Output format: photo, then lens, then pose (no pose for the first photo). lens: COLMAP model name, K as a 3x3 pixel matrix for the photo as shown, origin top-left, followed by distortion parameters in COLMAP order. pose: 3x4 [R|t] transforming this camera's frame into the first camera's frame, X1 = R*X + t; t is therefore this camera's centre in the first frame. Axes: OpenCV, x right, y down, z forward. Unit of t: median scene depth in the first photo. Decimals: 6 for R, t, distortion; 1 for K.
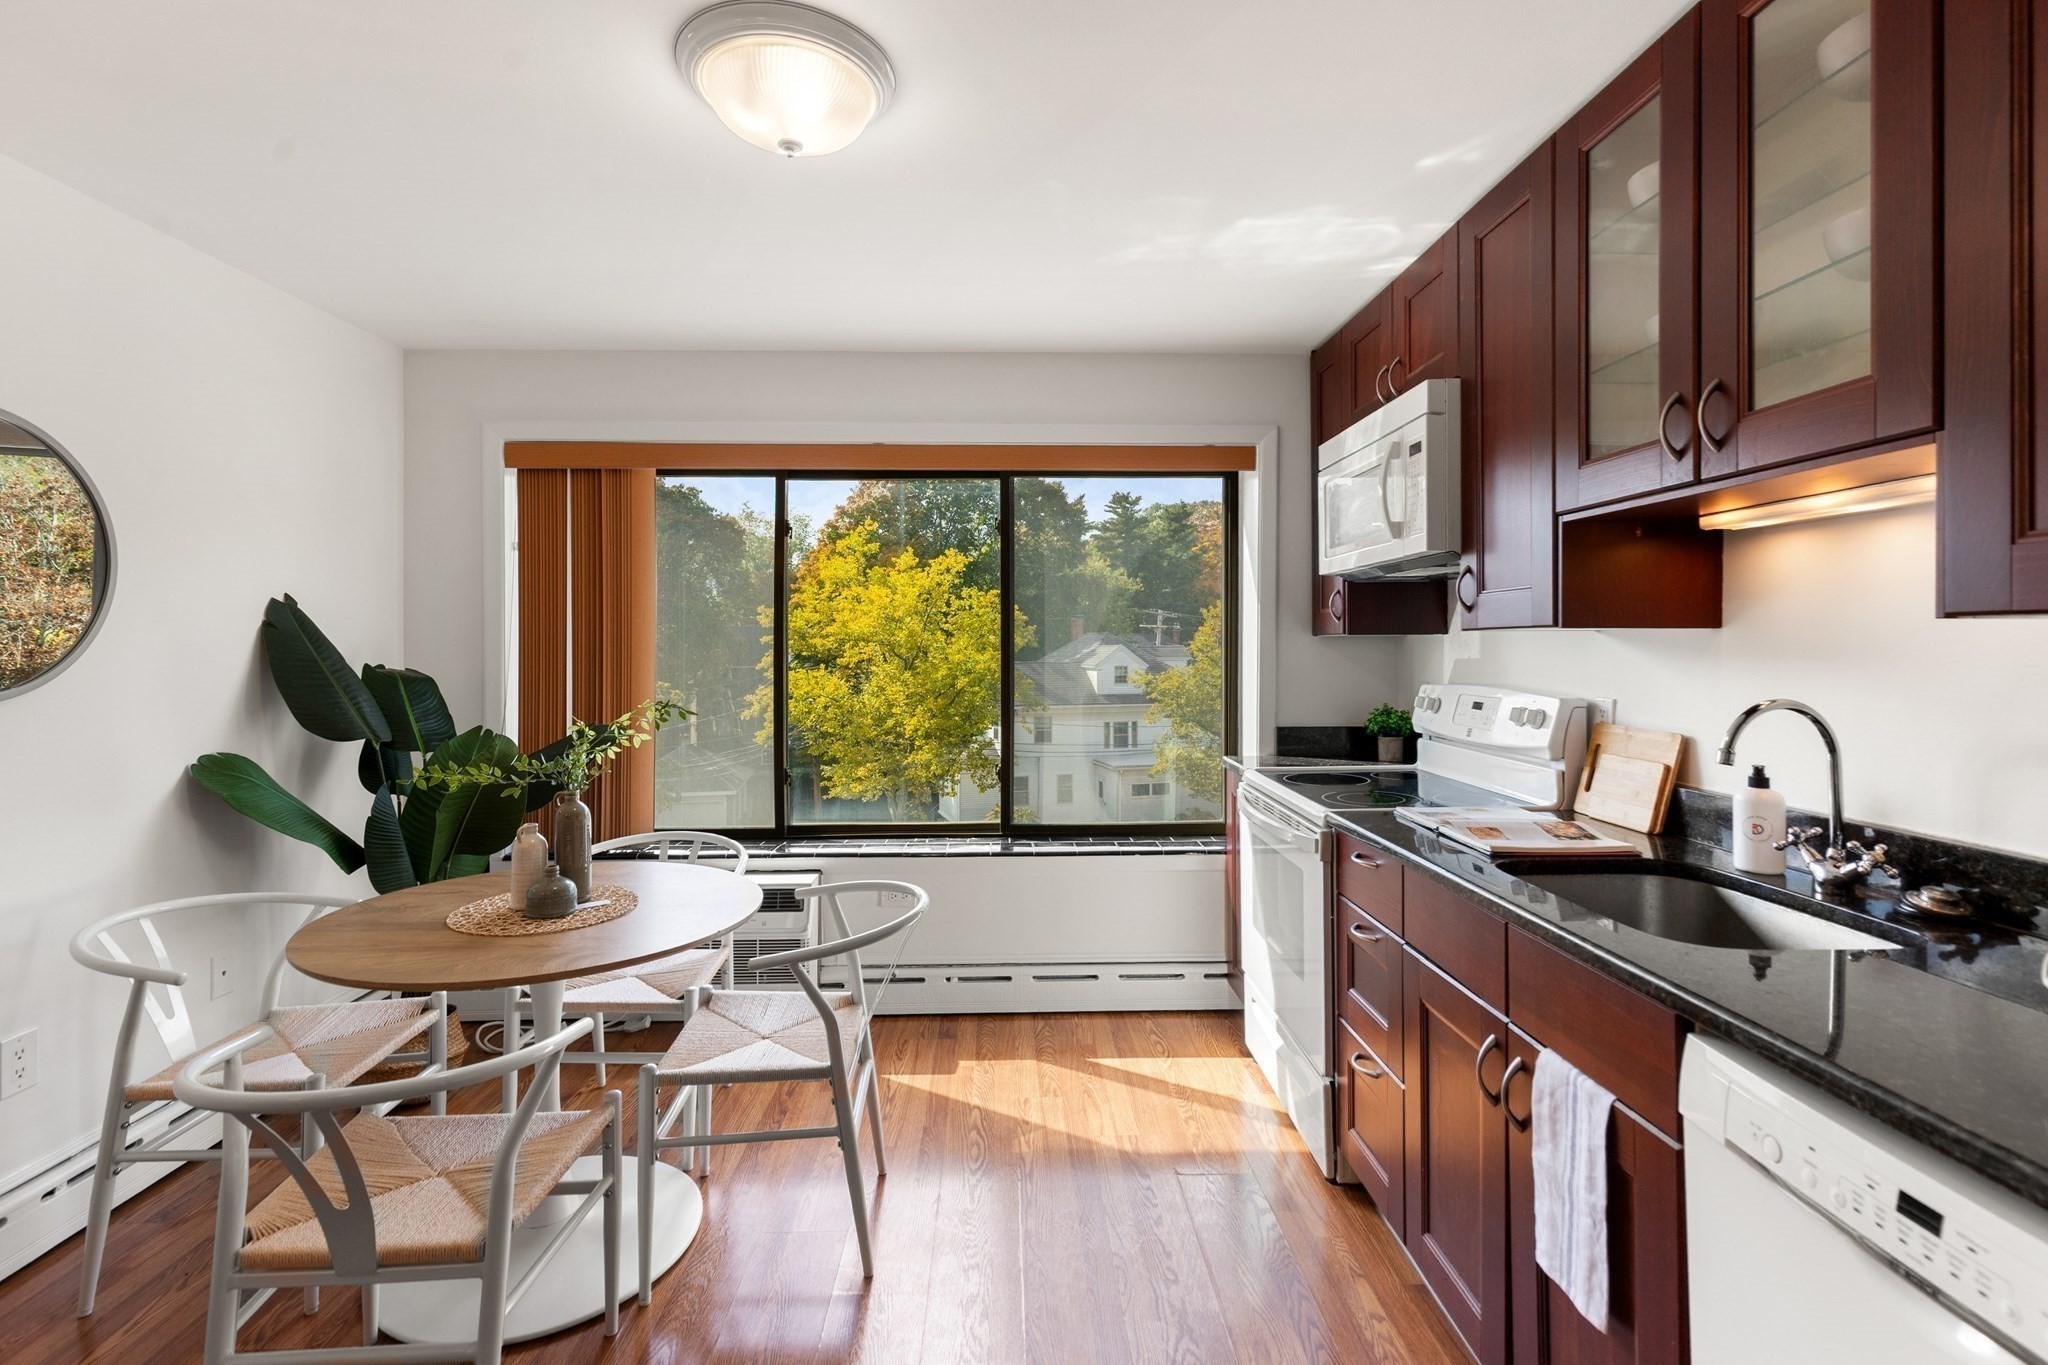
lens RADIAL K [[937.4, 0, 1029.2], [0, 937.4, 640.4], [0, 0, 1]] dist [0.010560, -0.001850]
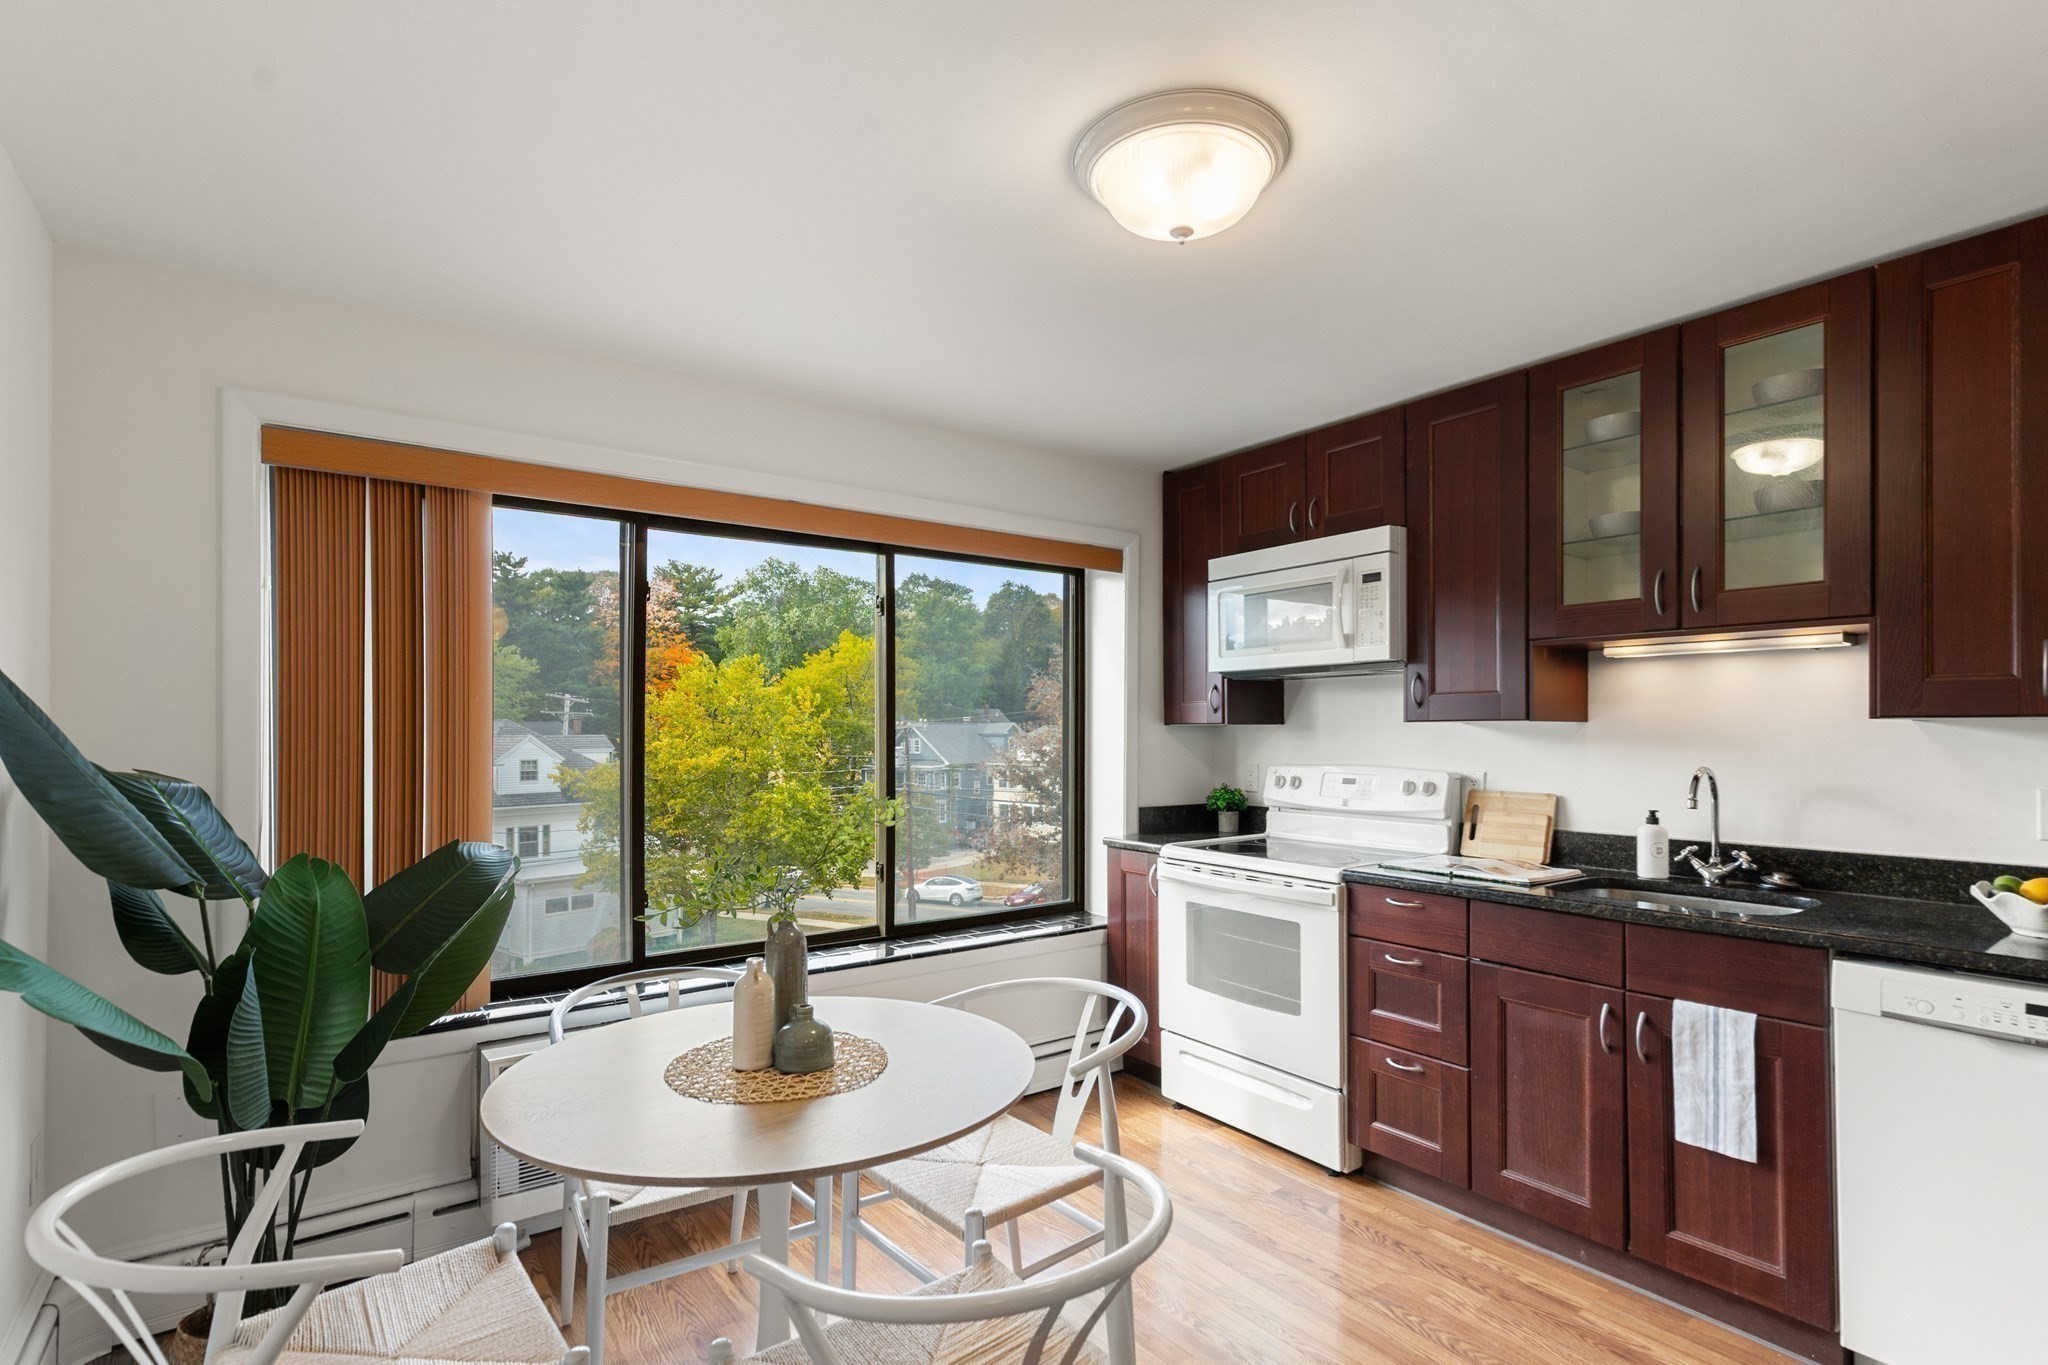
lens RADIAL K [[994.4, 0, 1036.8], [0, 994.4, 727.2], [0, 0, 1]] dist [0.003984, 0.001336]
pose [[0.818488, 0.004447, 0.574507, -0.723257], [-0.002907, 0.999989, -0.003598, 0.002738], [-0.574517, 0.001275, 0.818492, 0.167110]]
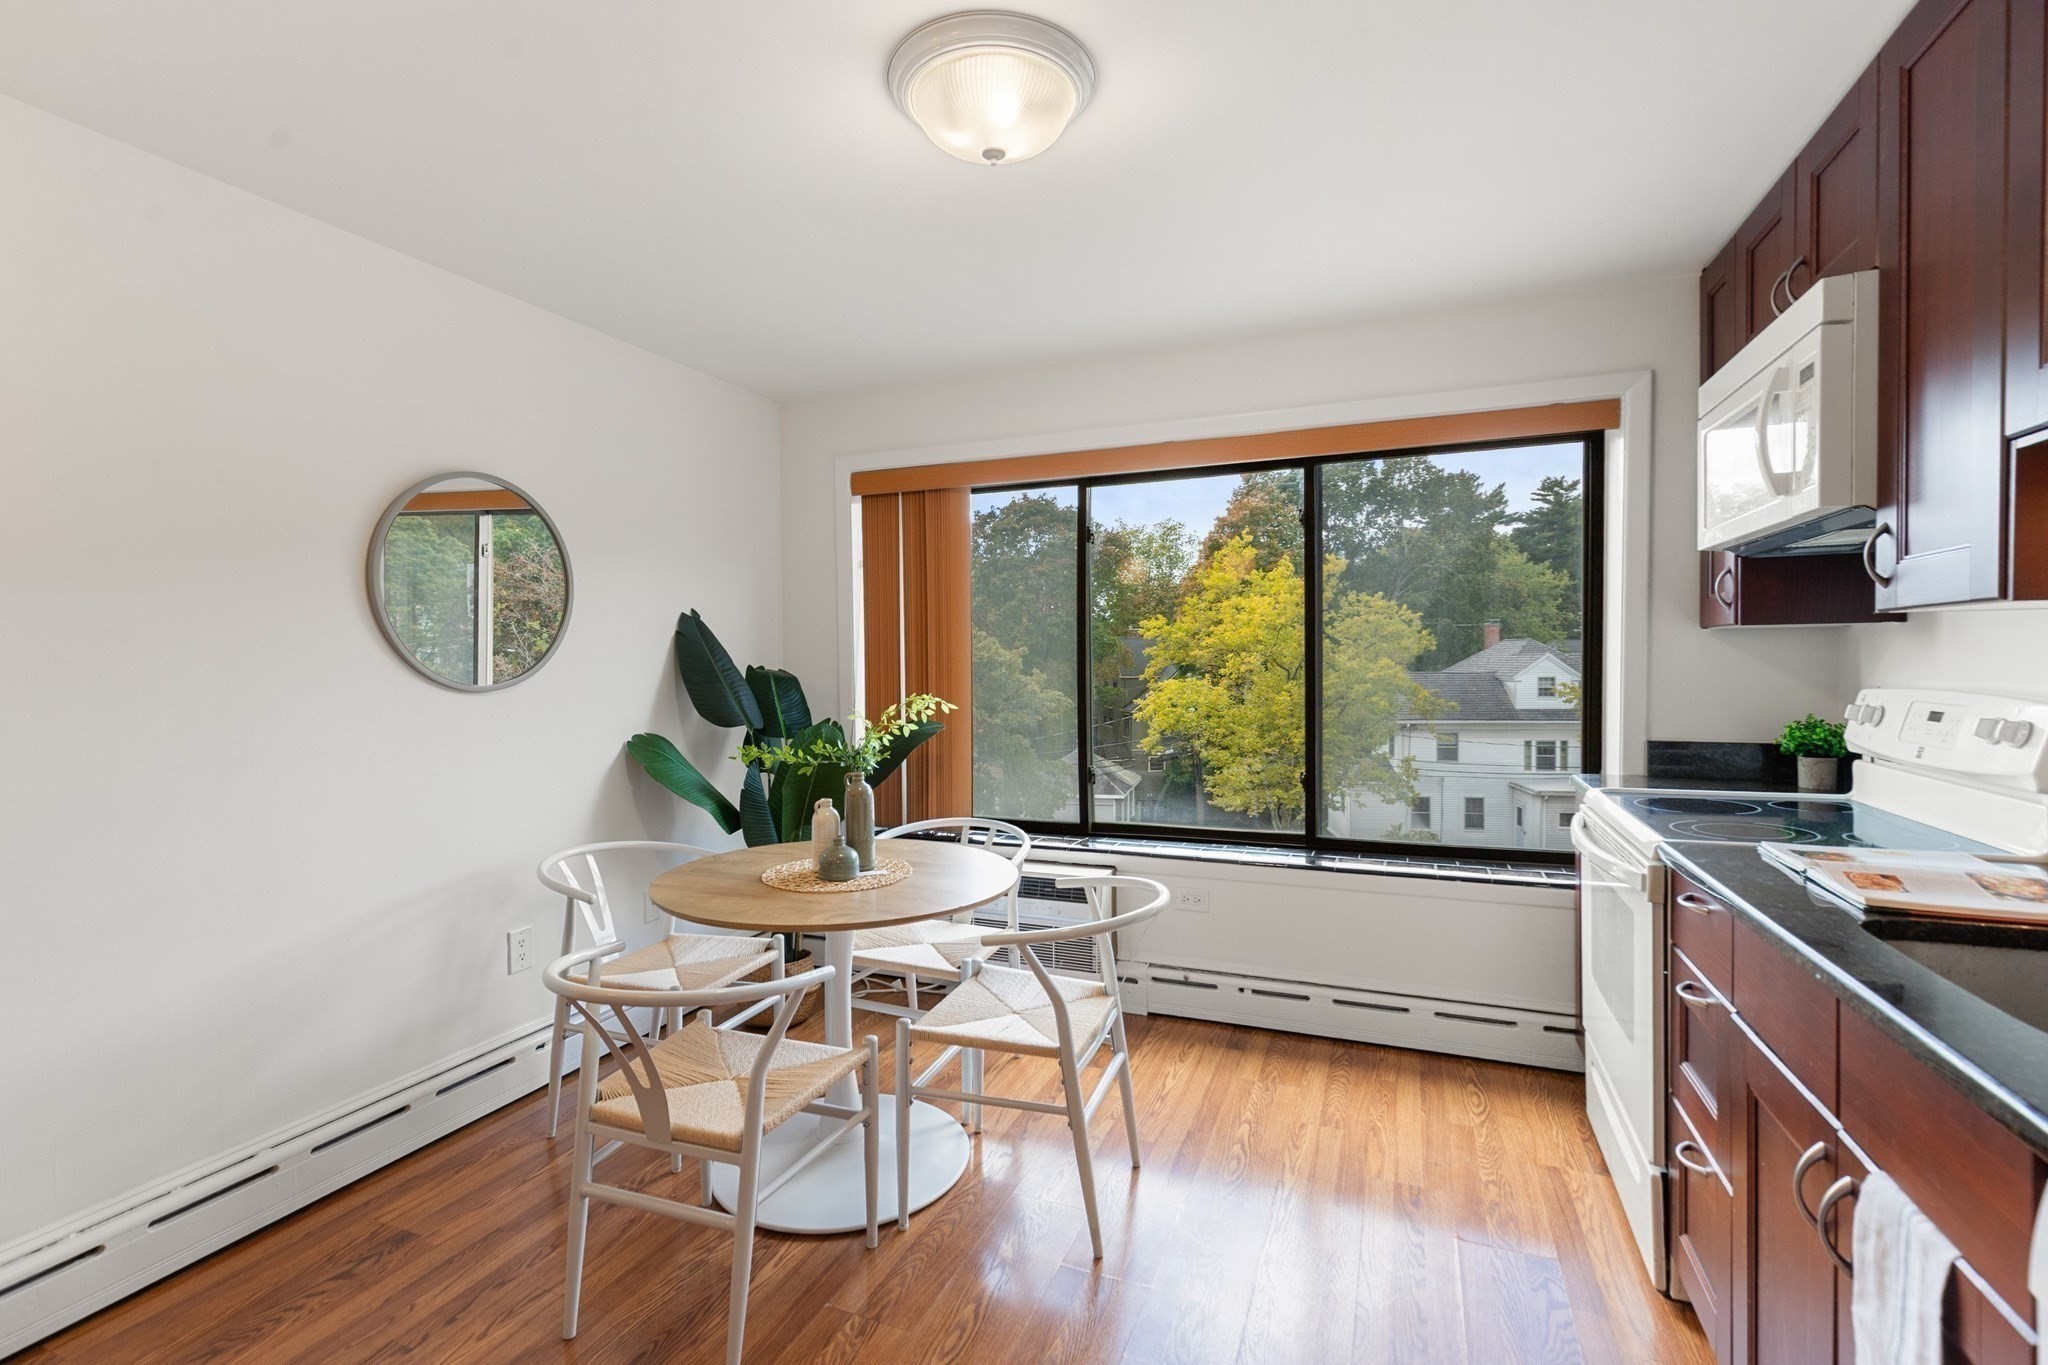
lens RADIAL K [[937.4, 0, 1023.0], [0, 937.4, 675.3], [0, 0, 1]] dist [0.010560, -0.001850]
pose [[0.913780, 0.001459, -0.406207, 0.142998], [0.008925, 0.999680, 0.023668, 0.015233], [0.406112, -0.025253, 0.913475, 0.041741]]
